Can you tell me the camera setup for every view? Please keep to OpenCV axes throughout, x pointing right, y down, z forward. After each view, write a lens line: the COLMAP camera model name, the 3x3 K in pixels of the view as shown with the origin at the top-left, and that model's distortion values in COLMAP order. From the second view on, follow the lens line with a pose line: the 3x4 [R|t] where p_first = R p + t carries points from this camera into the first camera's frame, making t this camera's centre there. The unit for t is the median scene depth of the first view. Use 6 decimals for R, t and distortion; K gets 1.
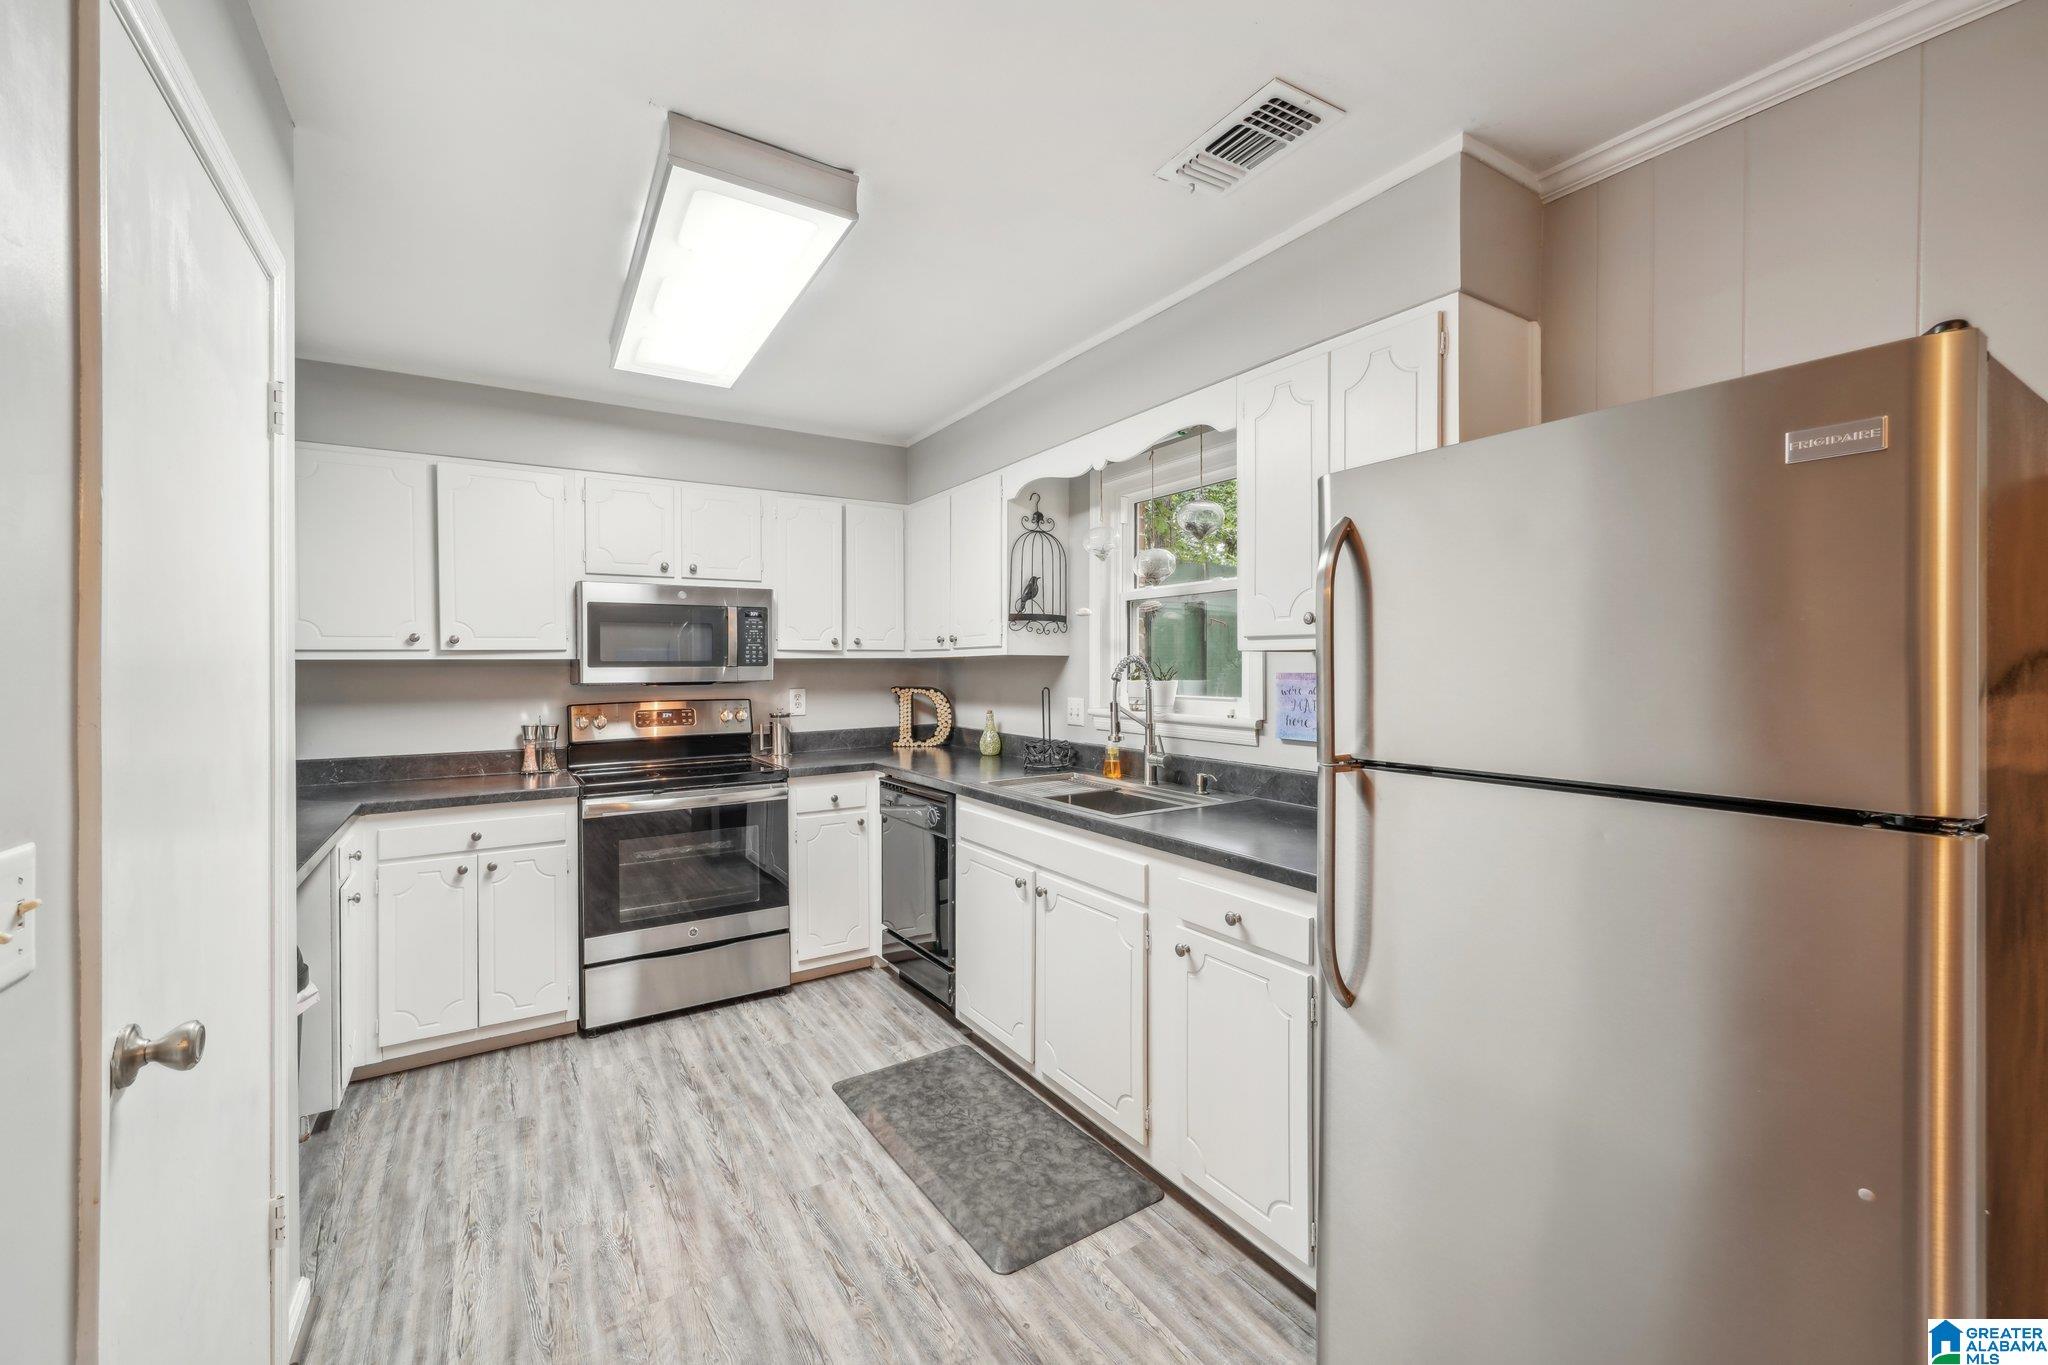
lens RADIAL K [[821.5, 0, 1015.0], [0, 821.5, 669.7], [0, 0, 1]] dist [-0.007610, 0.000652]
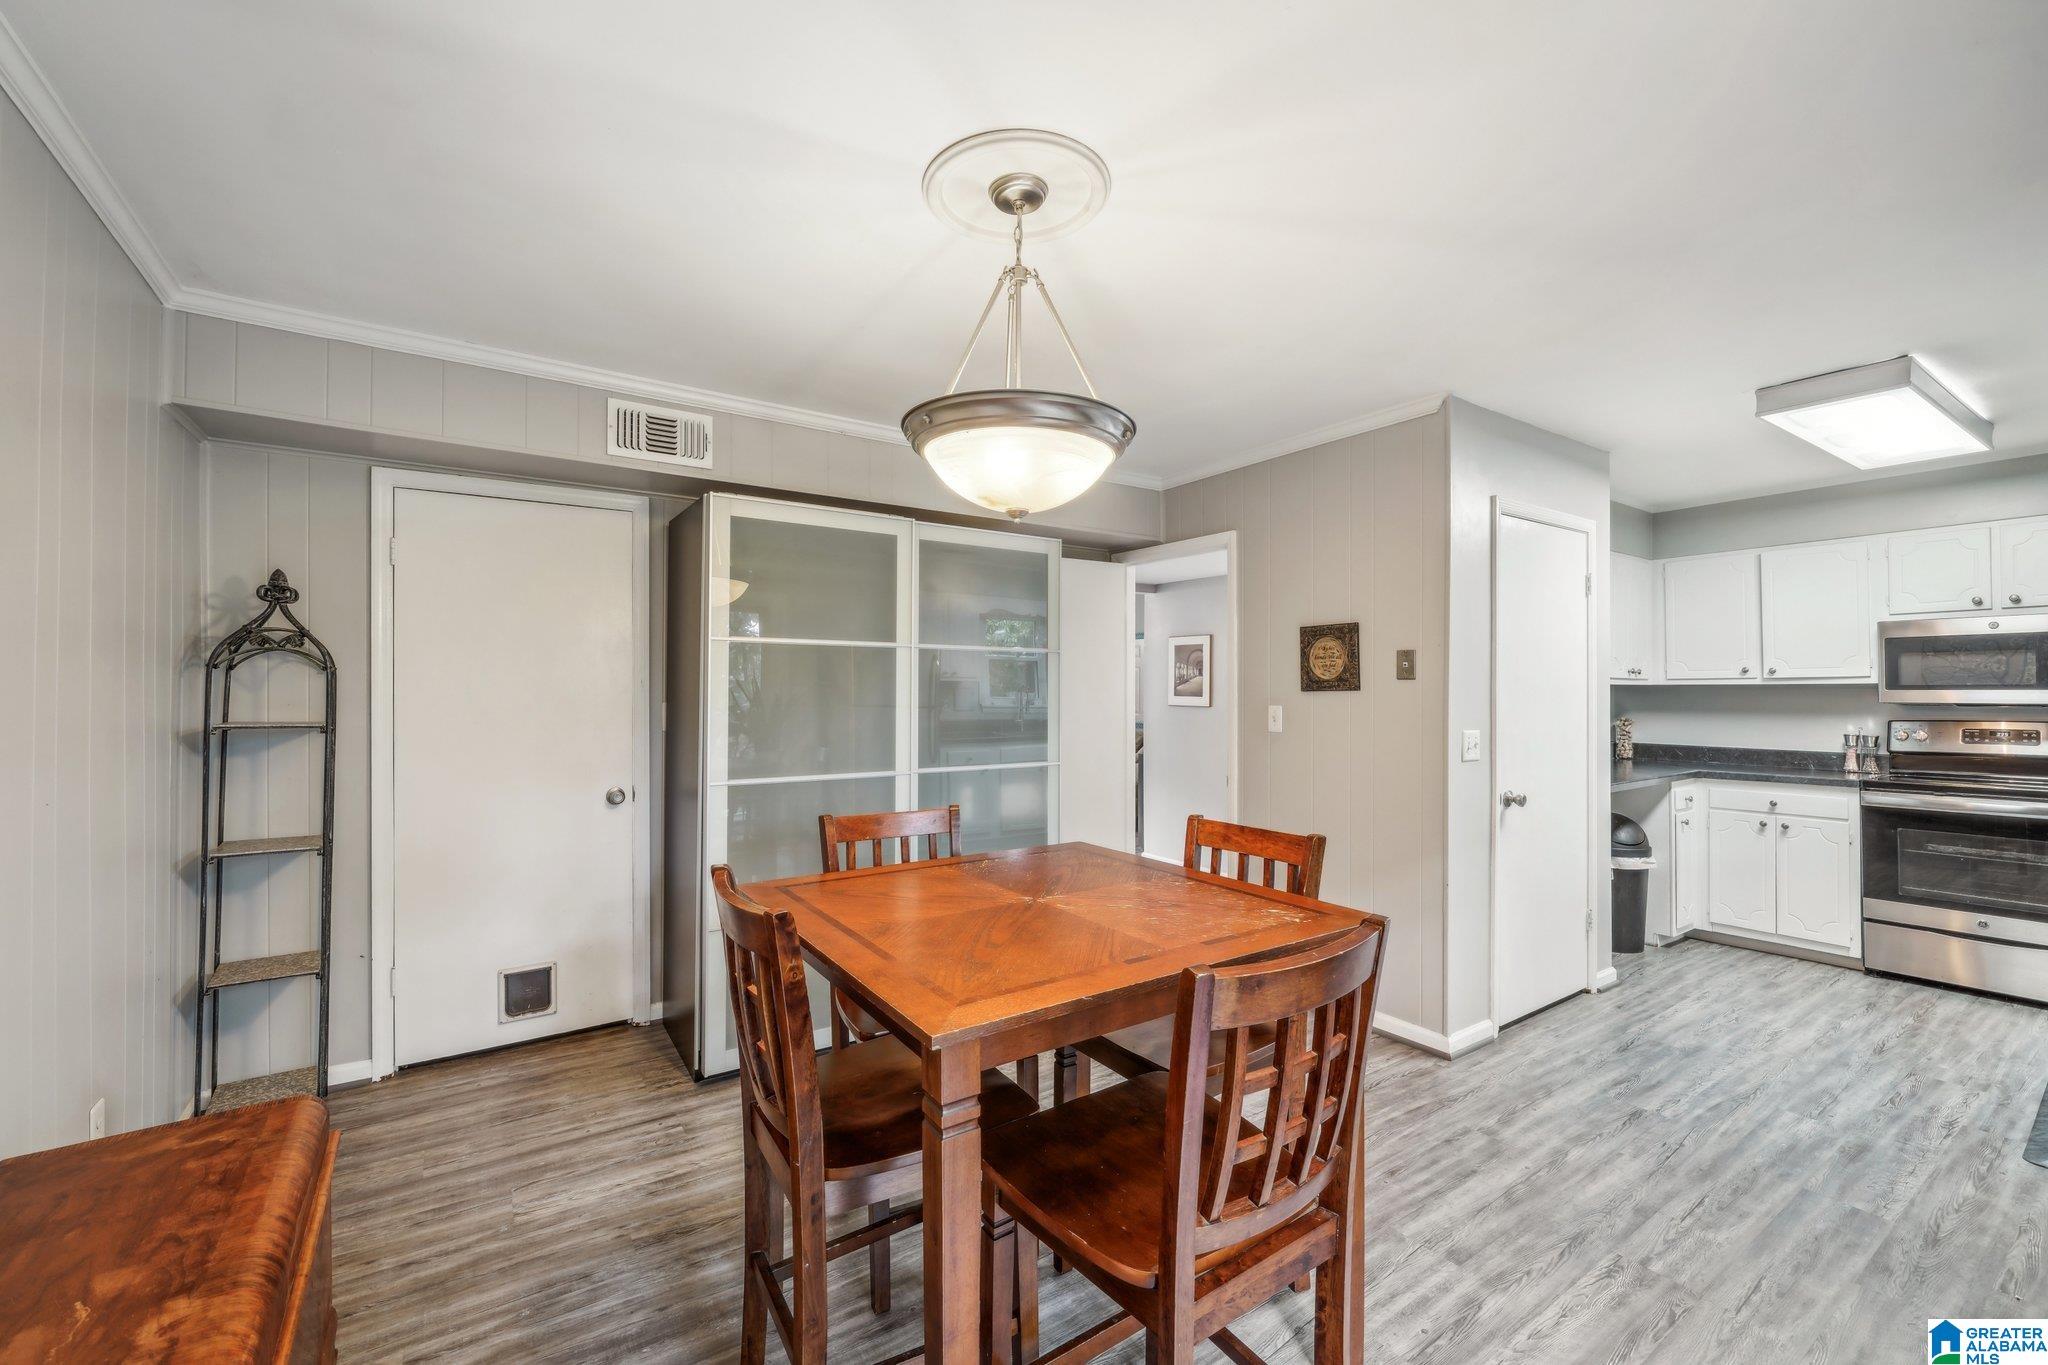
lens RADIAL K [[821.5, 0, 1010.3], [0, 821.5, 686.9], [0, 0, 1]] dist [-0.007610, 0.000652]
pose [[0.014074, 0.000227, -0.999901, 0.723321], [-0.000136, 1.000000, 0.000225, -0.007504], [0.999901, 0.000133, 0.014074, -0.365608]]
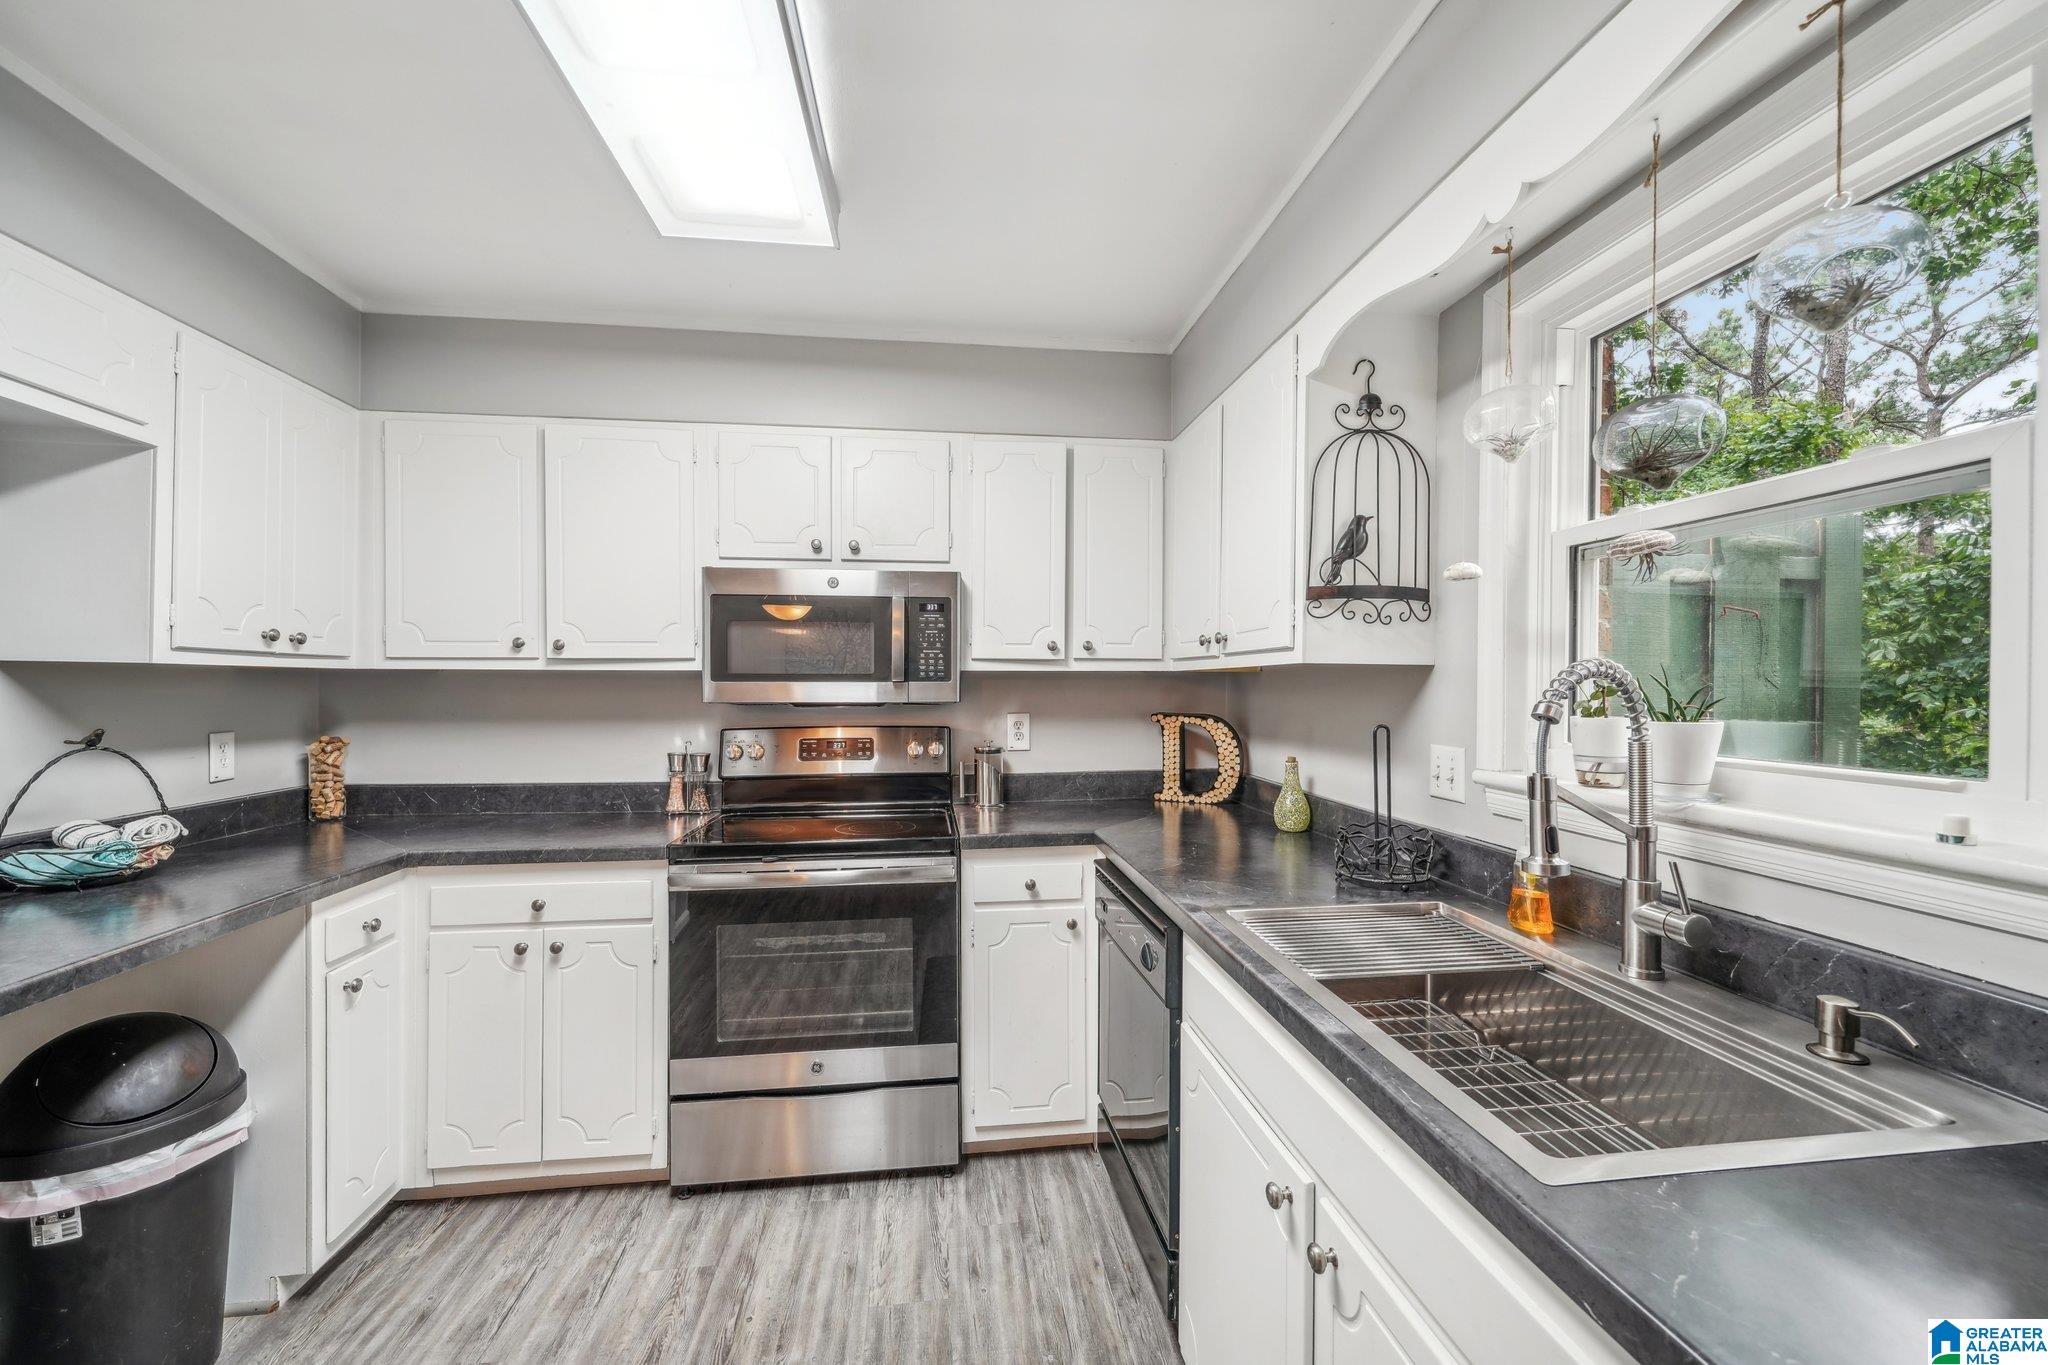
lens RADIAL K [[807.3, 0, 1028.1], [0, 807.3, 683.9], [0, 0, 1]] dist [0.006205, -0.000564]
pose [[0.909135, 0.007910, -0.416426, 0.049292], [-0.009769, 0.999950, -0.002333, -0.001515], [0.416386, 0.006189, 0.909167, 0.461529]]
